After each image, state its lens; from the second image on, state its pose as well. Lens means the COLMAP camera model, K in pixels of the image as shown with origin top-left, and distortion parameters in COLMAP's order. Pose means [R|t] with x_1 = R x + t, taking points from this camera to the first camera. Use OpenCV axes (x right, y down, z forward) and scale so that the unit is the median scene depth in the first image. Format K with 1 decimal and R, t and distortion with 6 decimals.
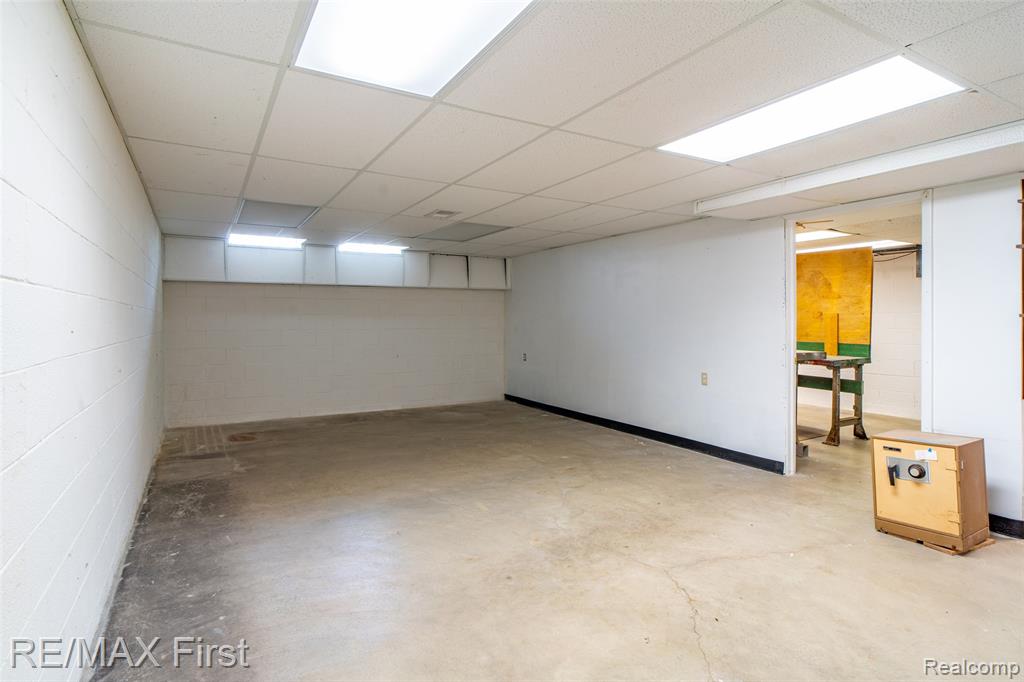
lens RADIAL K [[536.4, 0, 512.7], [0, 536.4, 319.2], [0, 0, 1]] dist [-0.001391, 0.000974]
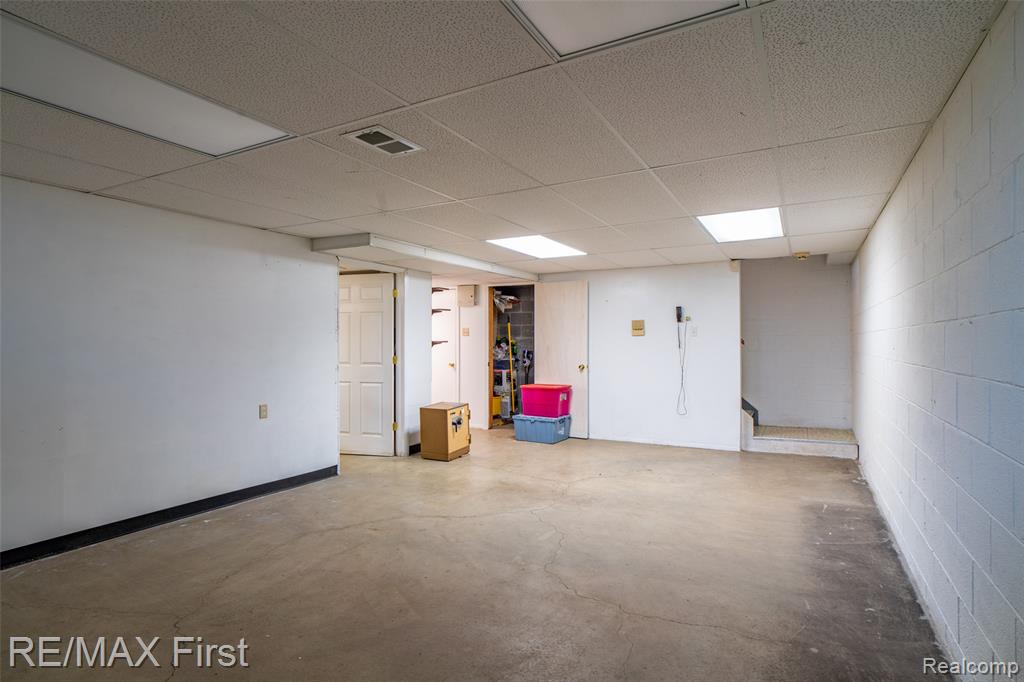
lens RADIAL K [[536.4, 0, 511.7], [0, 536.4, 342.5], [0, 0, 1]] dist [-0.001391, 0.000974]
pose [[-0.517926, 0.002493, 0.855422, -0.985137], [0.001579, 0.999997, -0.001958, 0.000896], [-0.855424, 0.000337, -0.517929, 1.786995]]
